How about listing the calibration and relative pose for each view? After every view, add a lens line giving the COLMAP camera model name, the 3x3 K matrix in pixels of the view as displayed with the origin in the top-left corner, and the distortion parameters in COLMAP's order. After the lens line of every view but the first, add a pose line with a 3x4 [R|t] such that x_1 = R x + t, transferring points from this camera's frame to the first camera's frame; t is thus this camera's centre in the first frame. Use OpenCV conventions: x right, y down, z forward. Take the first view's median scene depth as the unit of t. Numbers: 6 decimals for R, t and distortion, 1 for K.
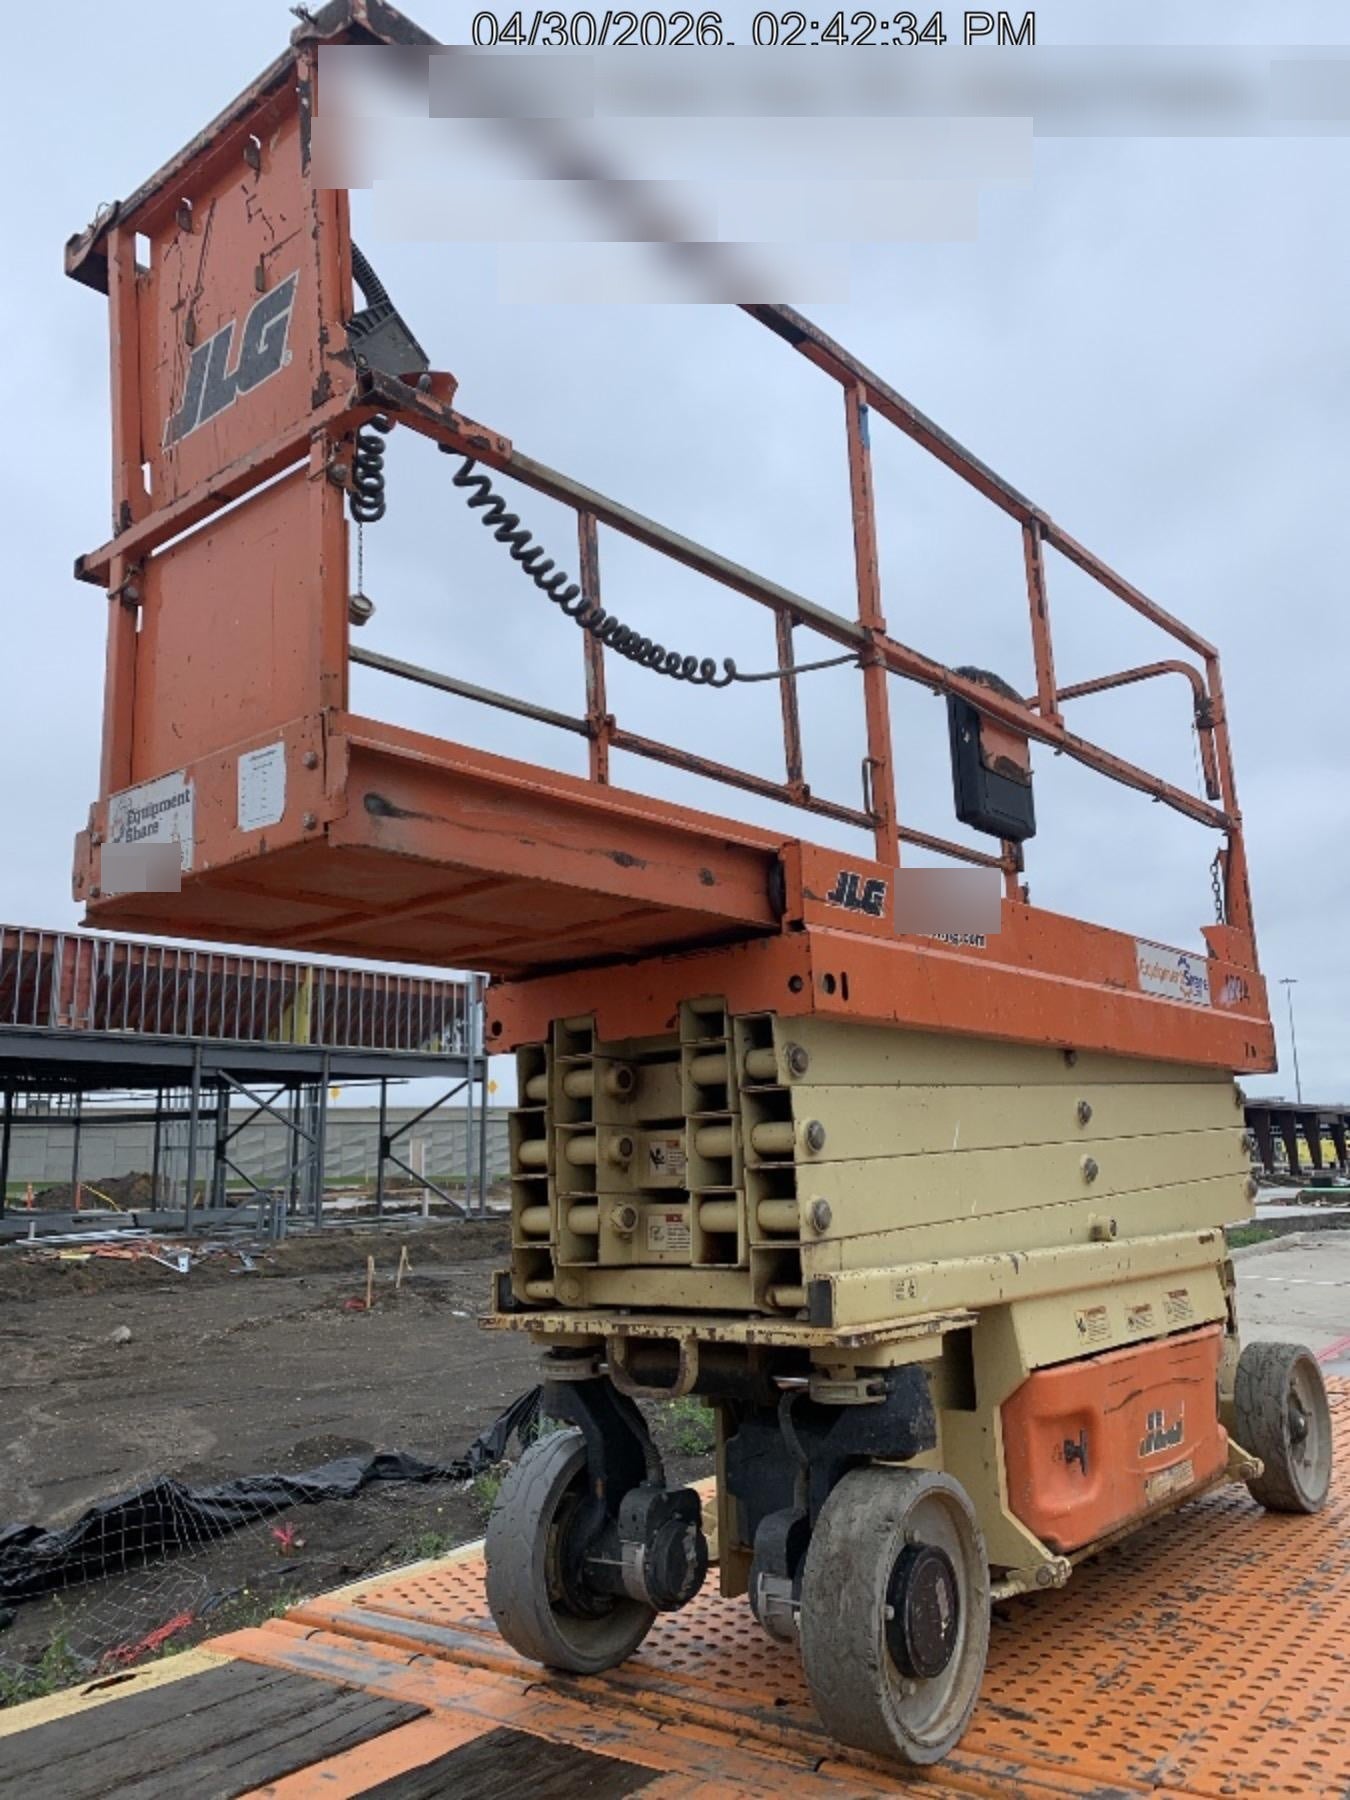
lens RADIAL K [[1368.6, 0, 671.1], [0, 1368.6, 908.7], [0, 0, 1]] dist [0.056687, -0.026686]
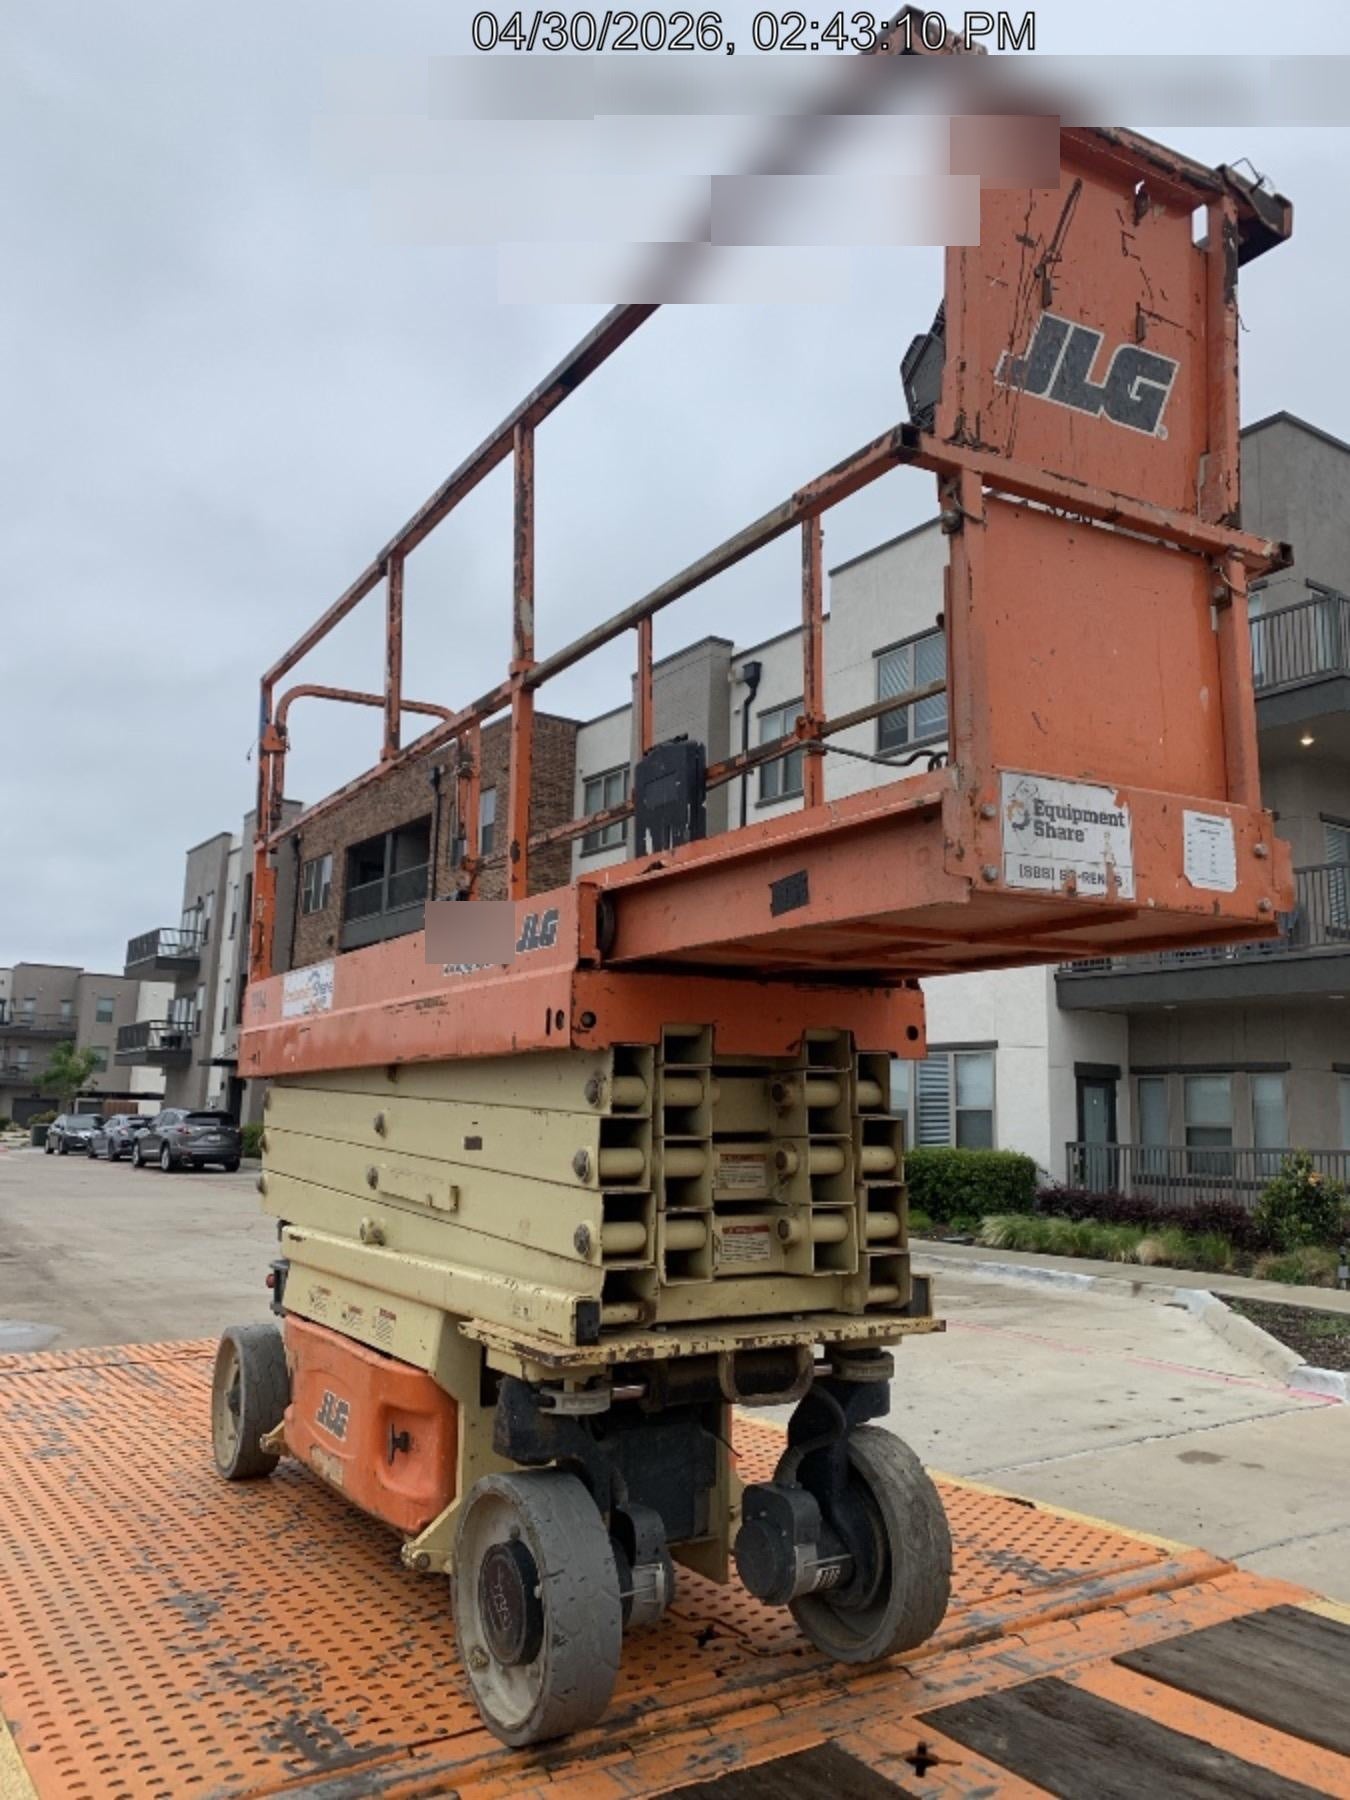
lens RADIAL K [[1368.6, 0, 681.4], [0, 1368.6, 901.1], [0, 0, 1]] dist [0.056687, -0.026686]
pose [[0.331353, 0.182623, 0.925664, -1.119306], [-0.203993, 0.971750, -0.118693, 0.126882], [-0.921191, -0.149500, 0.359246, 0.775117]]
